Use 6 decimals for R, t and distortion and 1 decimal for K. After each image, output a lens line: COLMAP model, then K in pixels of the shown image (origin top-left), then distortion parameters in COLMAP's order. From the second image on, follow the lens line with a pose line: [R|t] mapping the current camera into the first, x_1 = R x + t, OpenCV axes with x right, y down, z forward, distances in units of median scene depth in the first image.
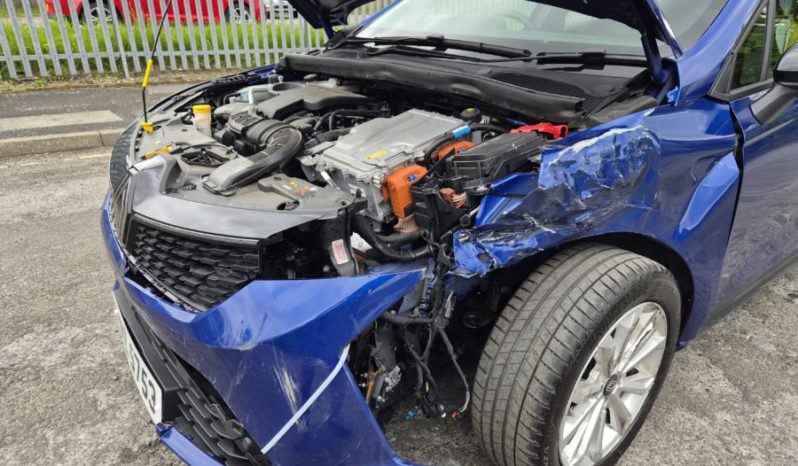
lens RADIAL K [[518.9, 0, 396.4], [0, 518.9, 242.1], [0, 0, 1]] dist [0.075360, -0.059566]
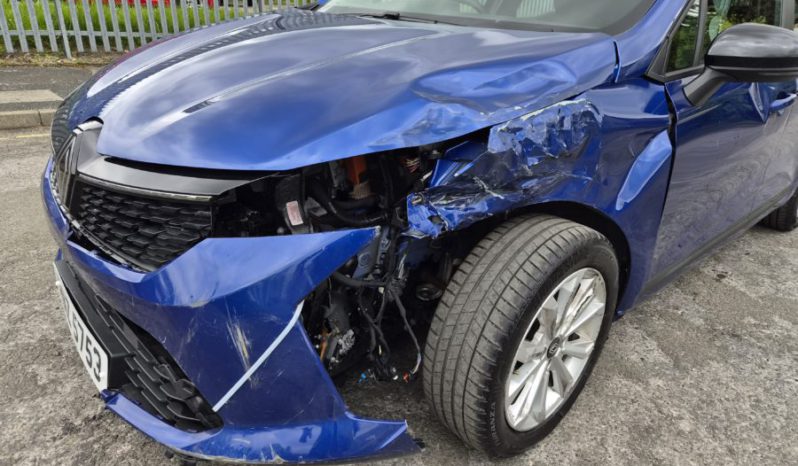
lens RADIAL K [[518.9, 0, 396.4], [0, 518.9, 242.1], [0, 0, 1]] dist [0.075360, -0.059566]
pose [[0.996388, 0.008290, 0.084508, 0.002506], [-0.008755, 0.999948, 0.005136, 0.053911], [-0.084461, -0.005857, 0.996410, -0.016716]]
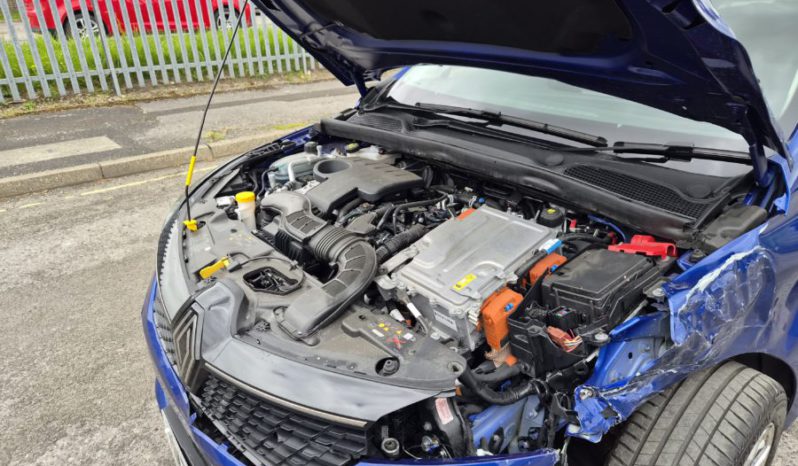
lens RADIAL K [[519.2, 0, 399.4], [0, 519.2, 224.4], [0, 0, 1]] dist [0.076393, -0.063509]
pose [[0.998597, -0.045051, 0.027832, -0.156987], [0.045086, 0.998983, -0.000631, -0.242575], [-0.027775, 0.001885, 0.999612, 0.077363]]
